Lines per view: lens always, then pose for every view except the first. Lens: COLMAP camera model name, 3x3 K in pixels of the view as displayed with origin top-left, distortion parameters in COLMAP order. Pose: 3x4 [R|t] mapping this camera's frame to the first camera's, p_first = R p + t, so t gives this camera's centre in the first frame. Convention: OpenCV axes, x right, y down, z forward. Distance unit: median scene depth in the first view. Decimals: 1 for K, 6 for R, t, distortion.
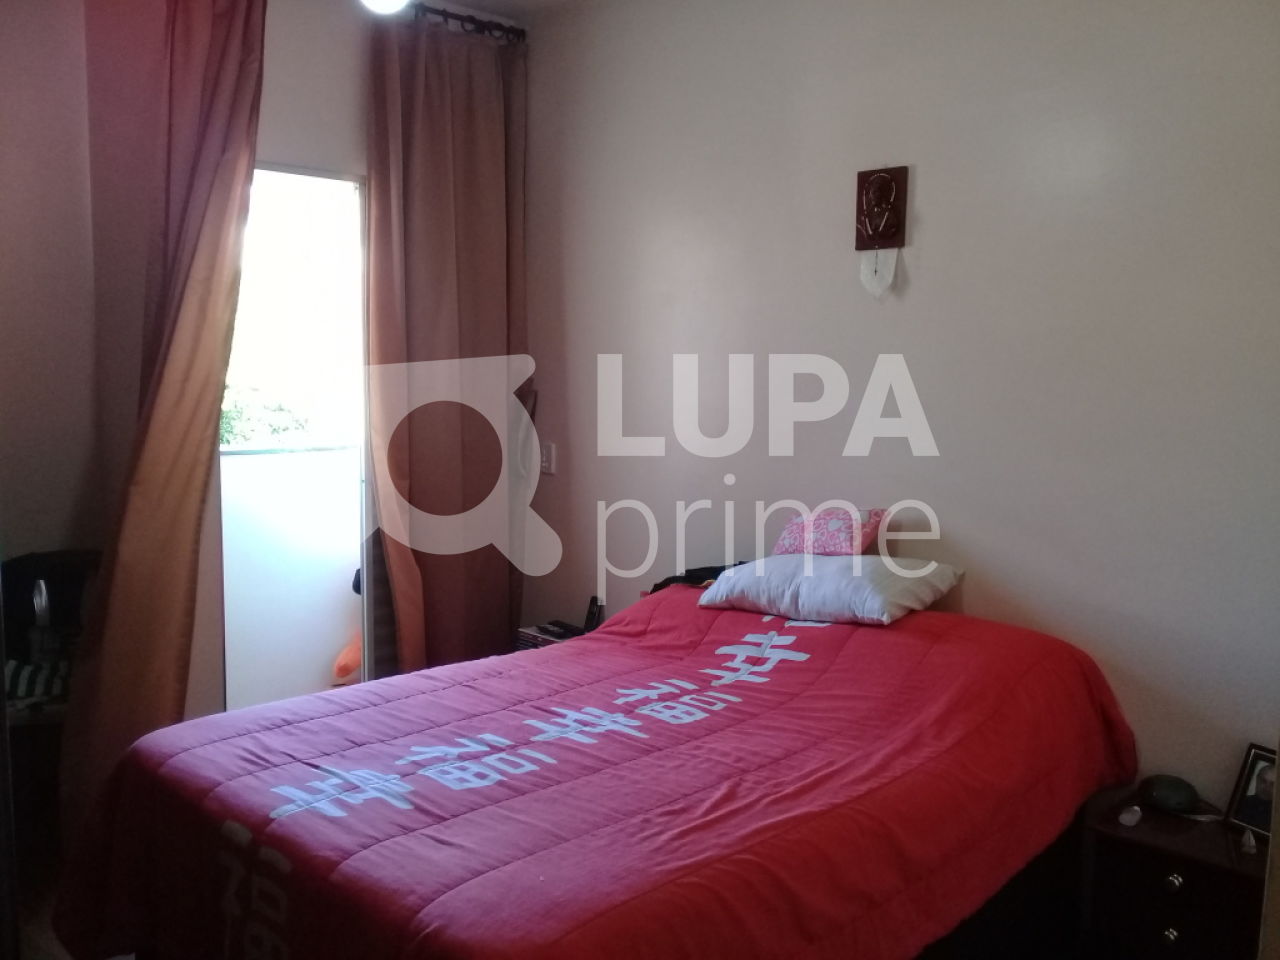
lens RADIAL K [[1180.8, 0, 642.4], [0, 1180.8, 481.2], [0, 0, 1]] dist [0.064055, -0.142062]
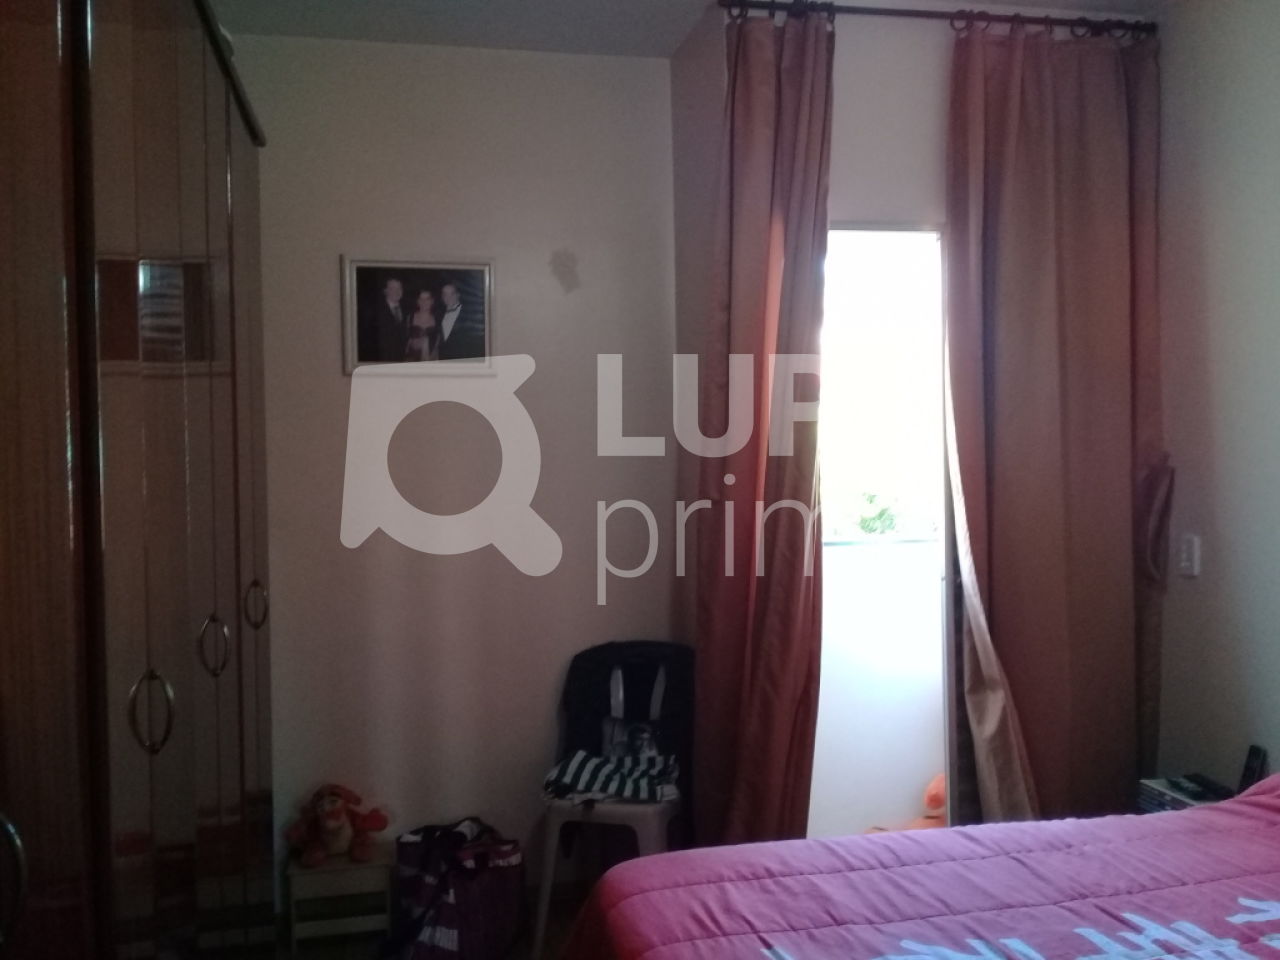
lens RADIAL K [[1180.8, 0, 646.0], [0, 1180.8, 481.6], [0, 0, 1]] dist [0.064055, -0.142062]
pose [[0.836351, -0.018673, -0.547876, 0.072050], [-0.027461, 0.996738, -0.075891, 0.001787], [0.547506, 0.078517, 0.833110, 0.250324]]
